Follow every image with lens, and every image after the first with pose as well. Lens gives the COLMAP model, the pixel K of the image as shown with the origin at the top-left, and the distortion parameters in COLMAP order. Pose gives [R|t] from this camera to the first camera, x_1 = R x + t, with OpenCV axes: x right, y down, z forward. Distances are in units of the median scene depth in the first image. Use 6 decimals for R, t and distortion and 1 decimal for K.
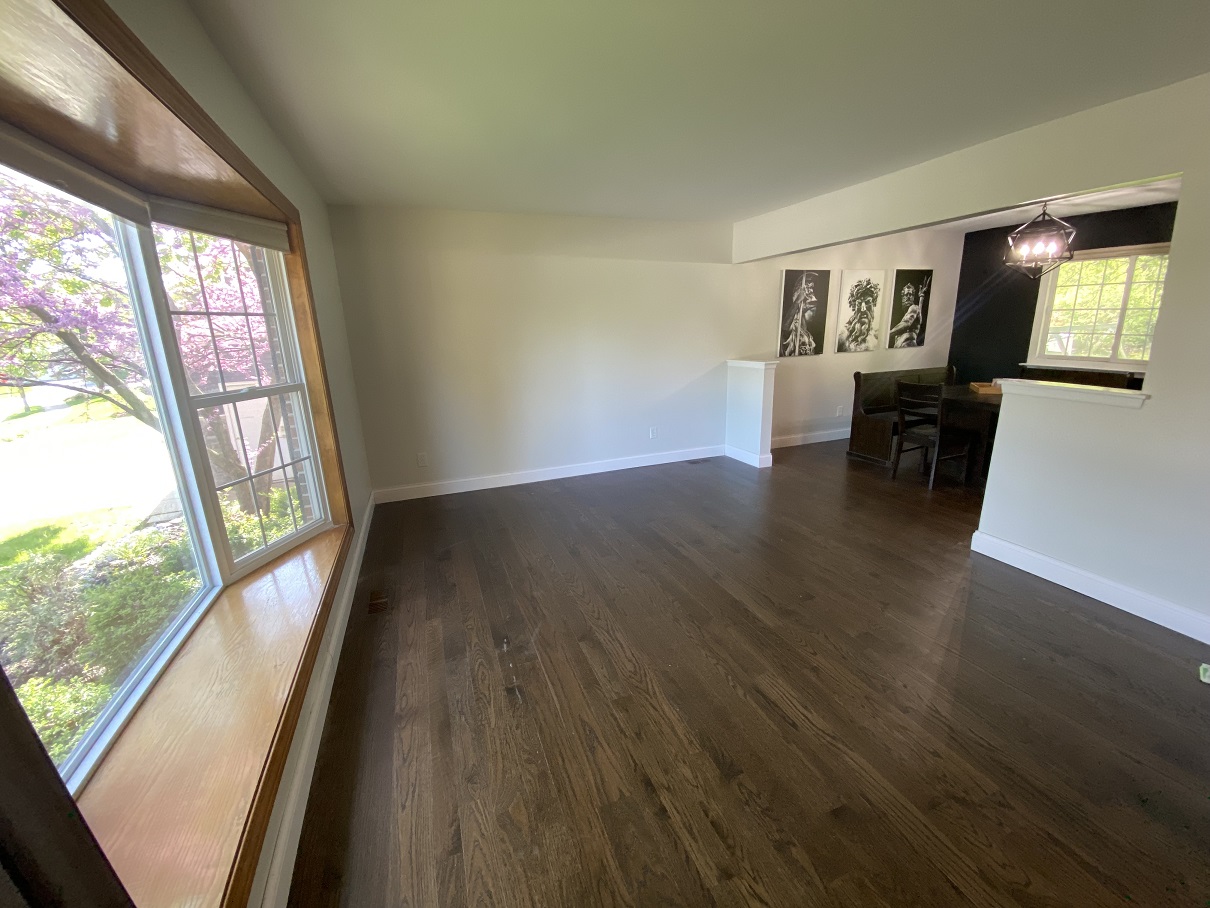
lens RADIAL K [[490.7, 0, 602.8], [0, 490.7, 456.5], [0, 0, 1]] dist [0.017692, -0.020554]
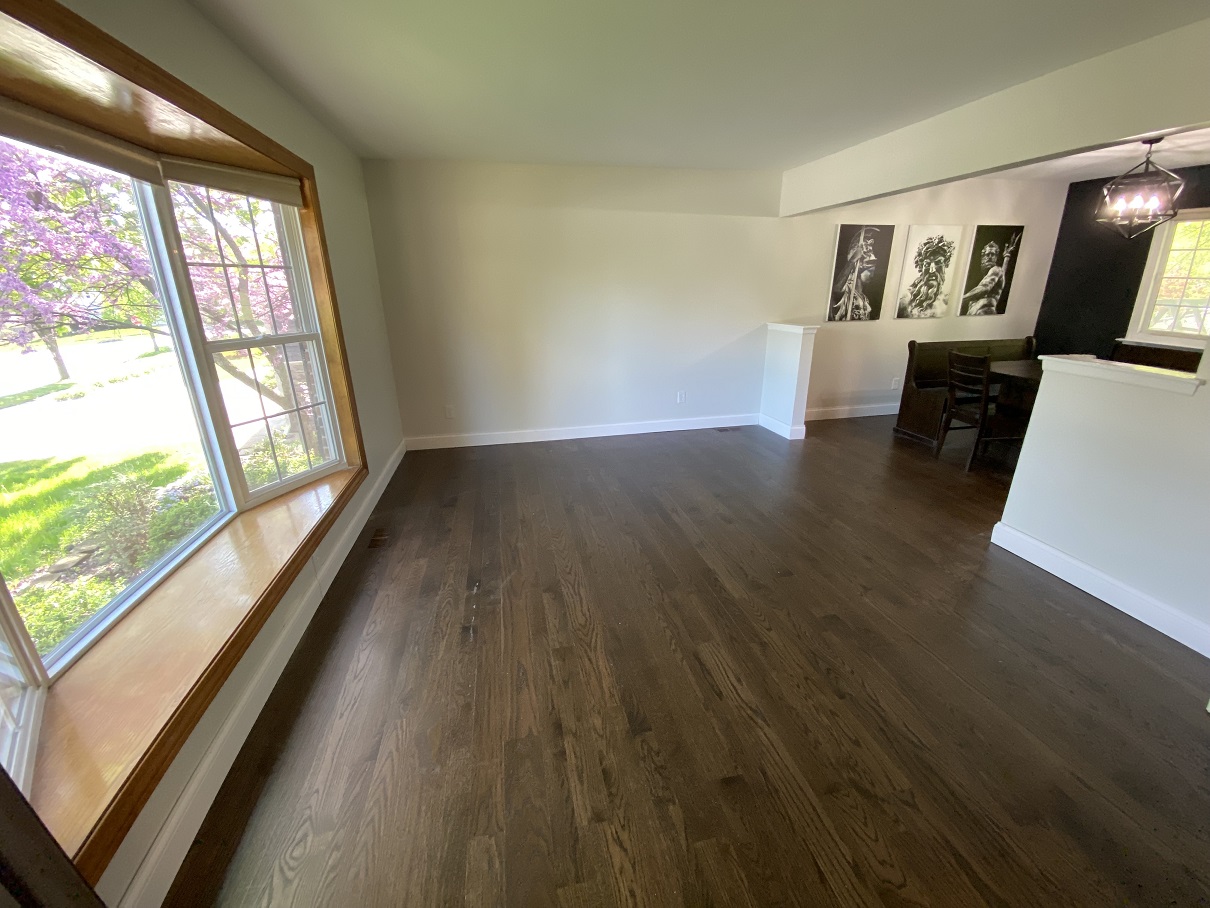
lens RADIAL K [[490.7, 0, 602.8], [0, 490.7, 456.5], [0, 0, 1]] dist [0.017692, -0.020554]
pose [[0.987905, 0.066973, -0.139851, 0.109456], [-0.055927, 0.995105, 0.081476, -0.001417], [0.144623, -0.072669, 0.986815, 0.005655]]
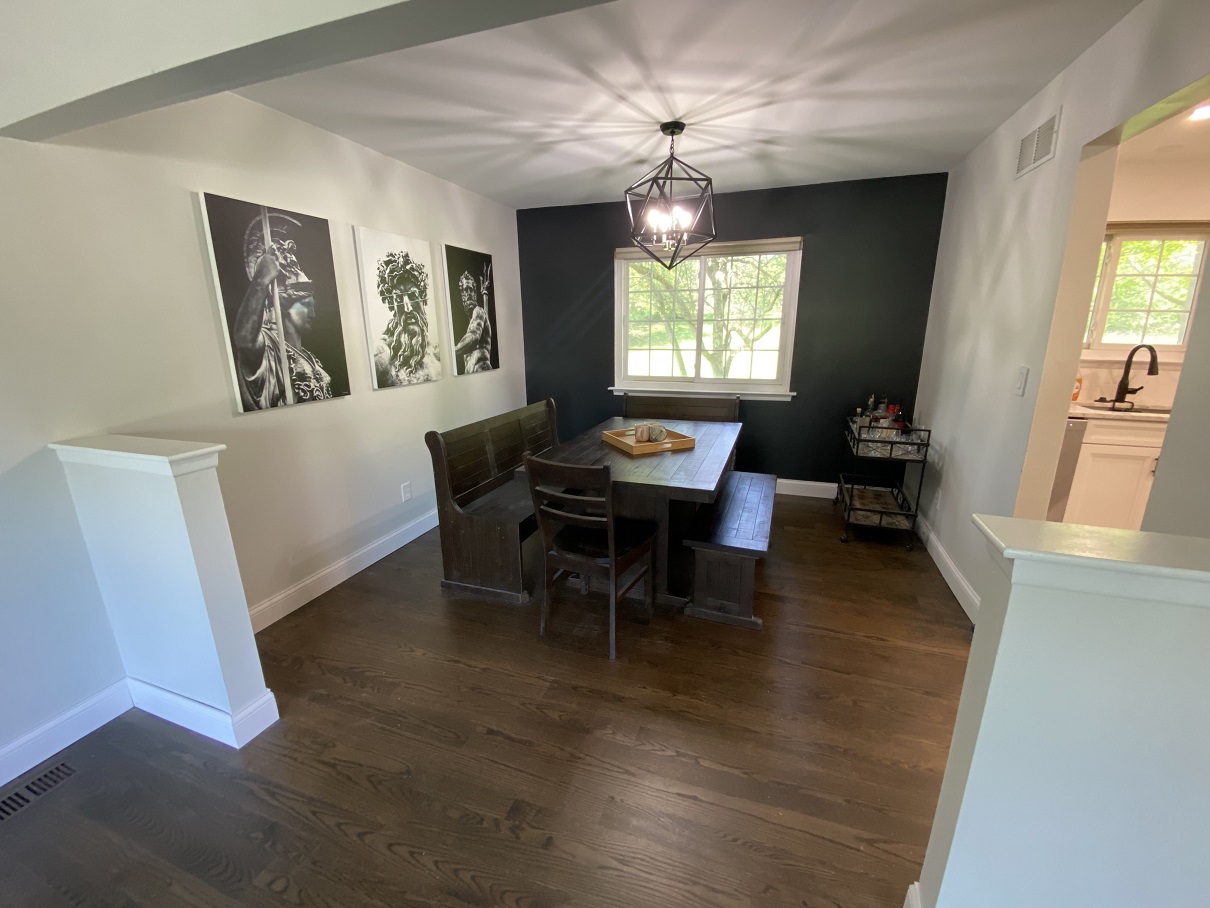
lens RADIAL K [[490.7, 0, 602.8], [0, 490.7, 456.5], [0, 0, 1]] dist [0.017692, -0.020554]
pose [[0.635886, -0.172836, 0.752181, 0.293824], [0.184467, 0.980390, 0.069328, -0.175614], [-0.749414, 0.094668, 0.655299, 0.641629]]
